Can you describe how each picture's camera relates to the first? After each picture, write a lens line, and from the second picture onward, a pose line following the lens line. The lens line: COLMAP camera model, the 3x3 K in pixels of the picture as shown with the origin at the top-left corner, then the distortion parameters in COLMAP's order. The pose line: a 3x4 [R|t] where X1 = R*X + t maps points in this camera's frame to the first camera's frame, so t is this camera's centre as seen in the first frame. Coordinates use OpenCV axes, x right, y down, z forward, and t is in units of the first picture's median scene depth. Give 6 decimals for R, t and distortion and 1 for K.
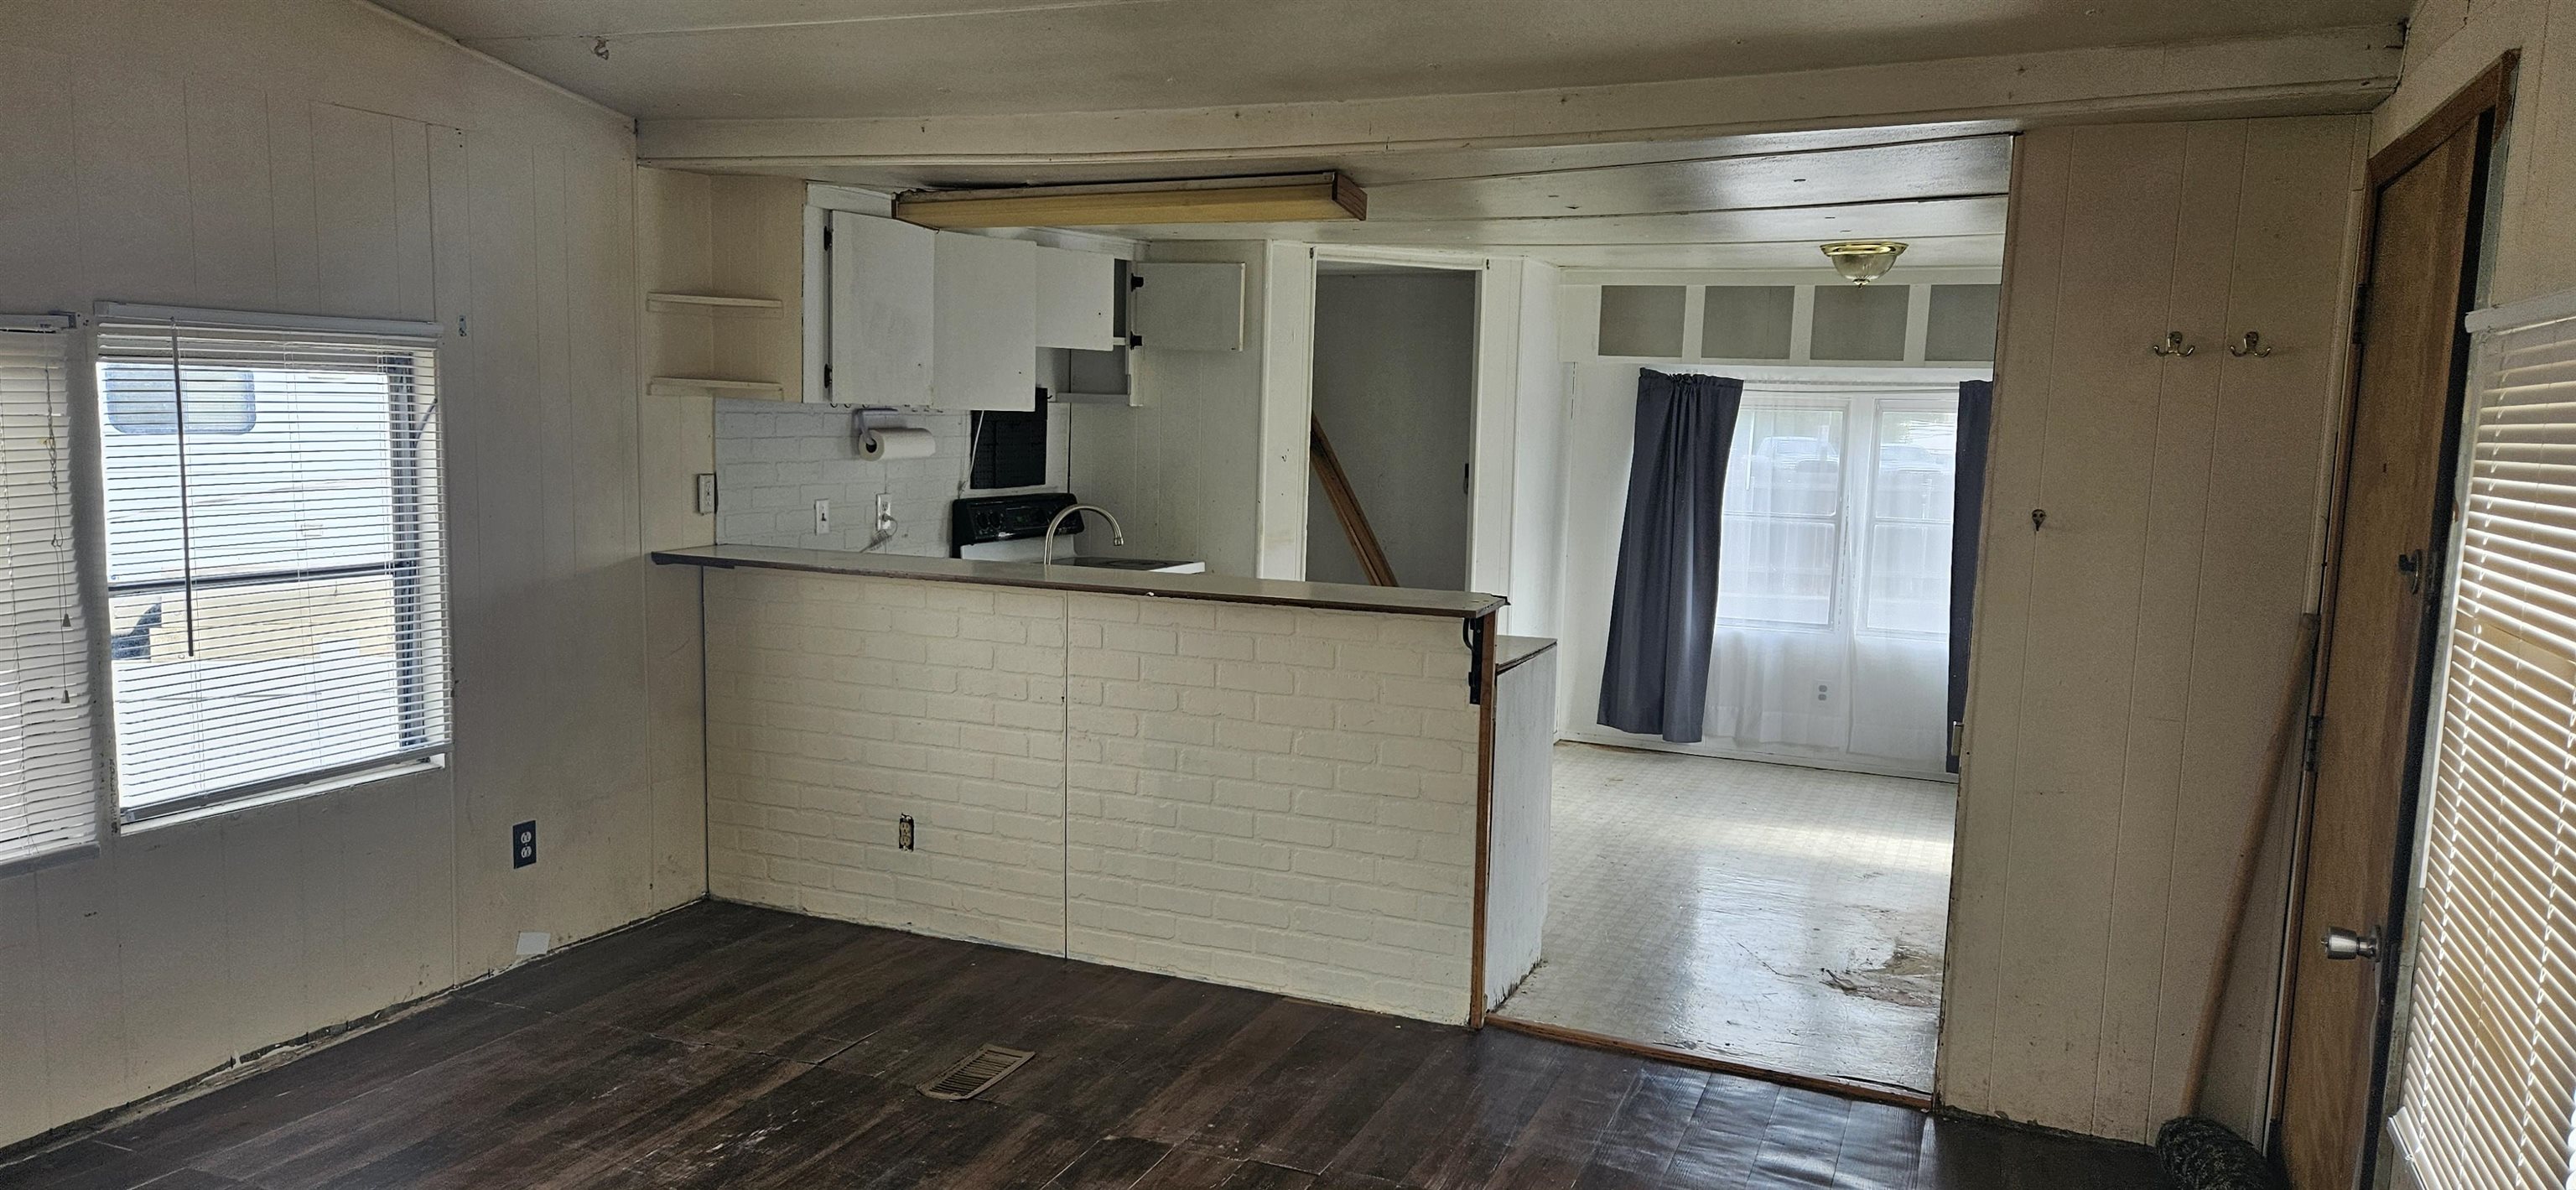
lens RADIAL K [[1725.0, 0, 1272.3], [0, 1725.0, 605.4], [0, 0, 1]] dist [0.061768, -0.051341]
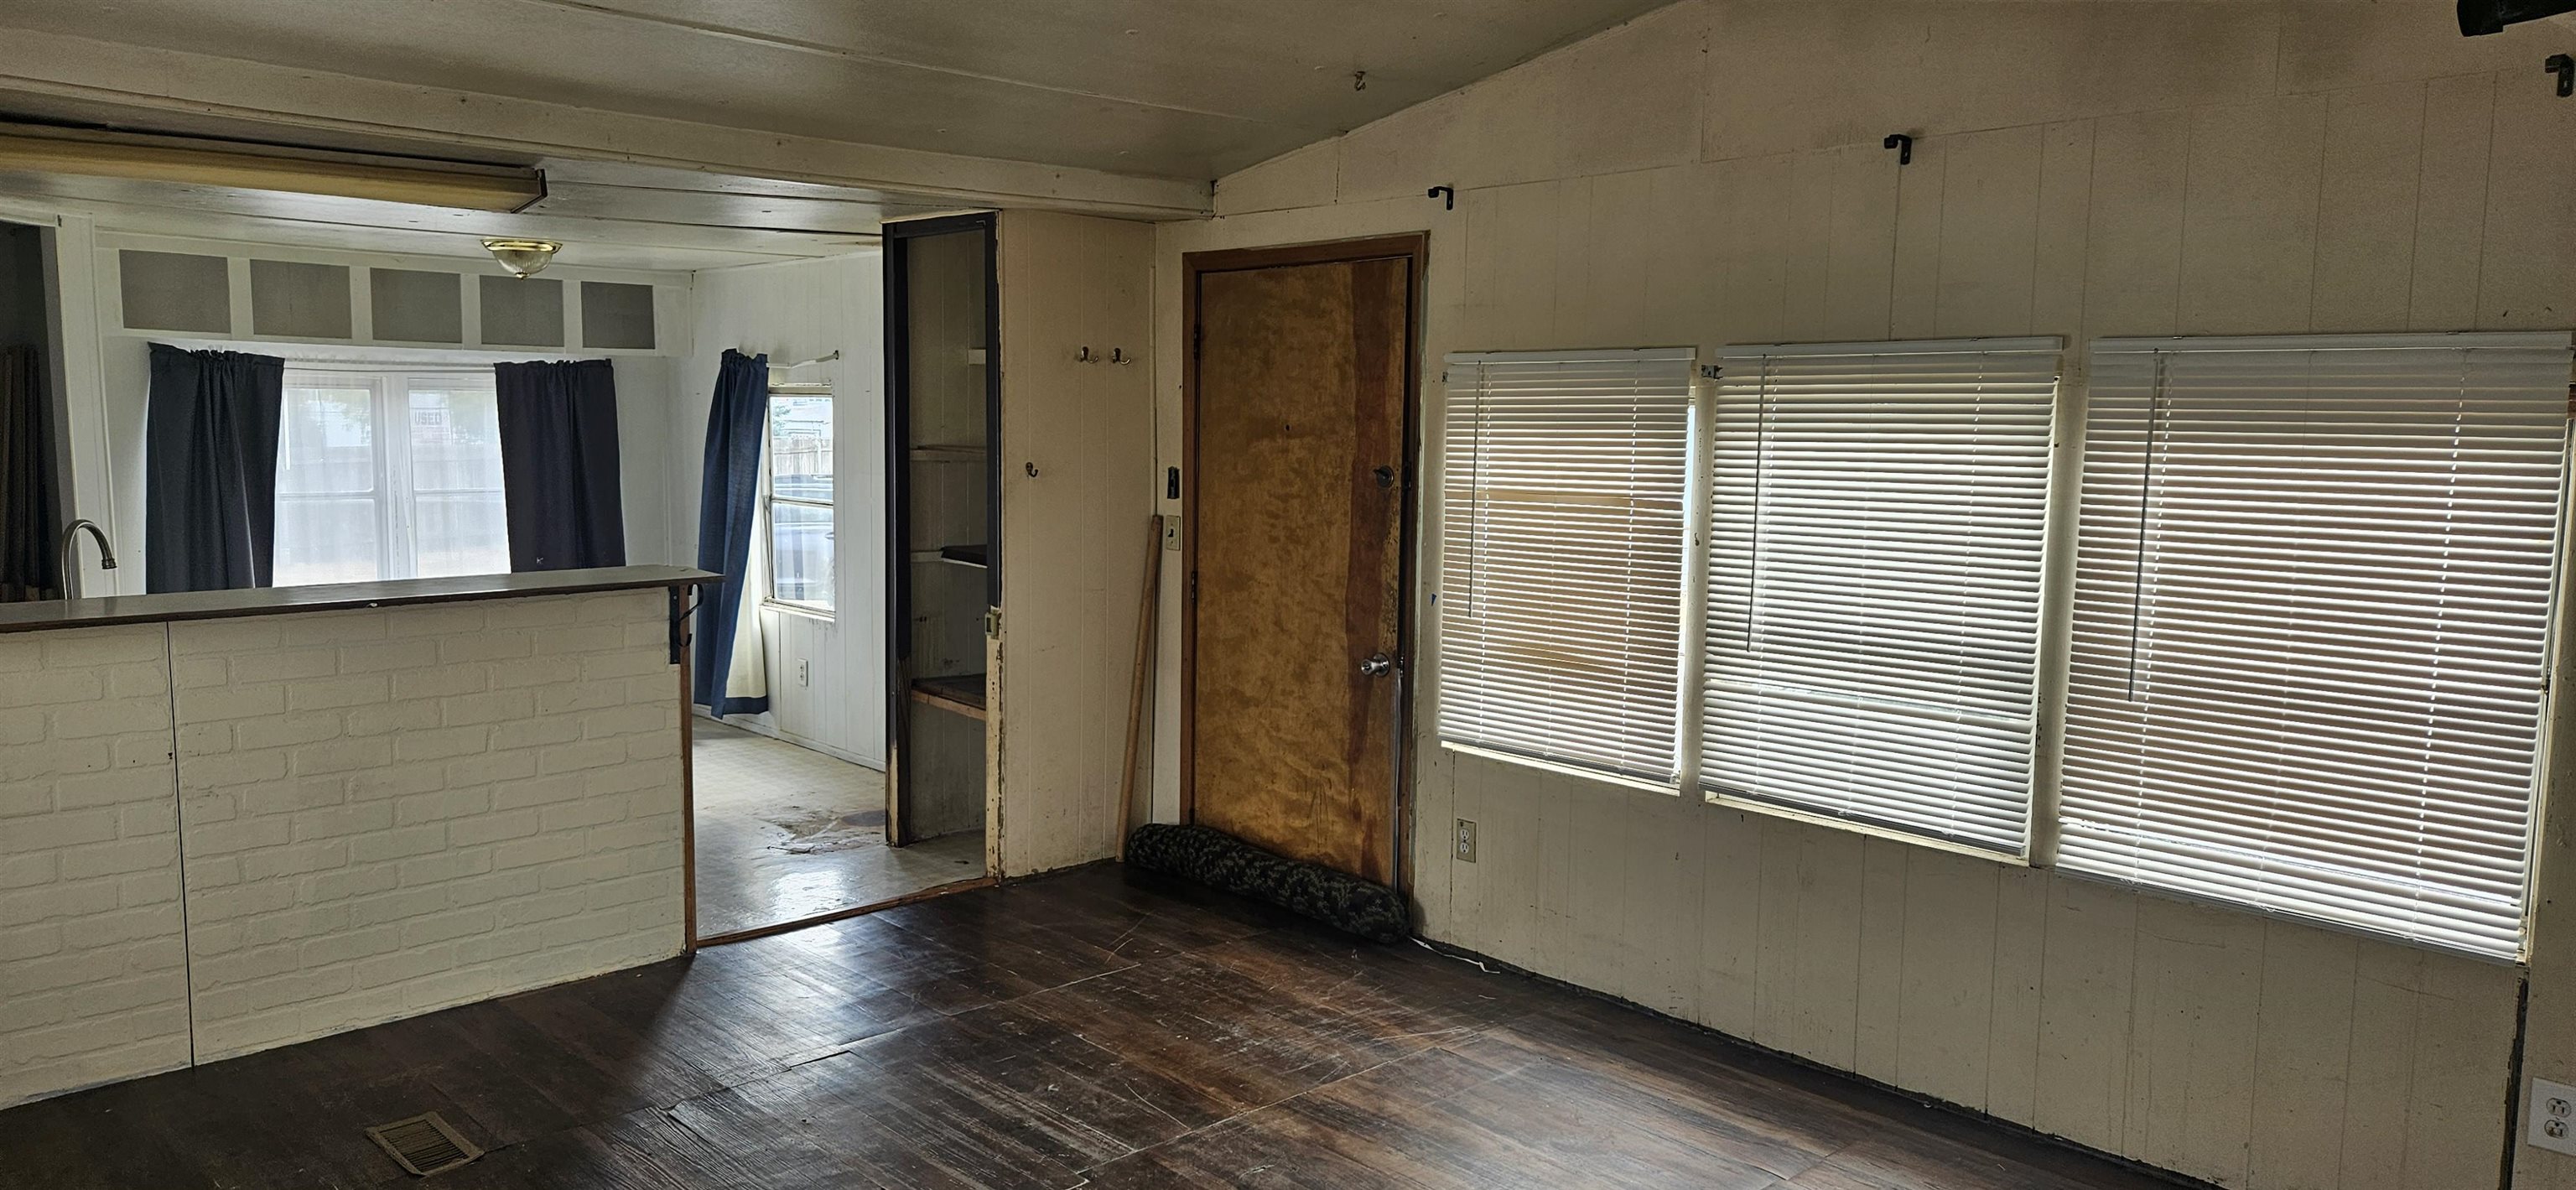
lens RADIAL K [[1725.0, 0, 1271.6], [0, 1725.0, 597.9], [0, 0, 1]] dist [0.061768, -0.051341]
pose [[0.376336, -0.121342, 0.918503, -0.670454], [0.105501, 0.990550, 0.087633, -0.037554], [-0.920457, 0.063924, 0.385582, 0.187078]]
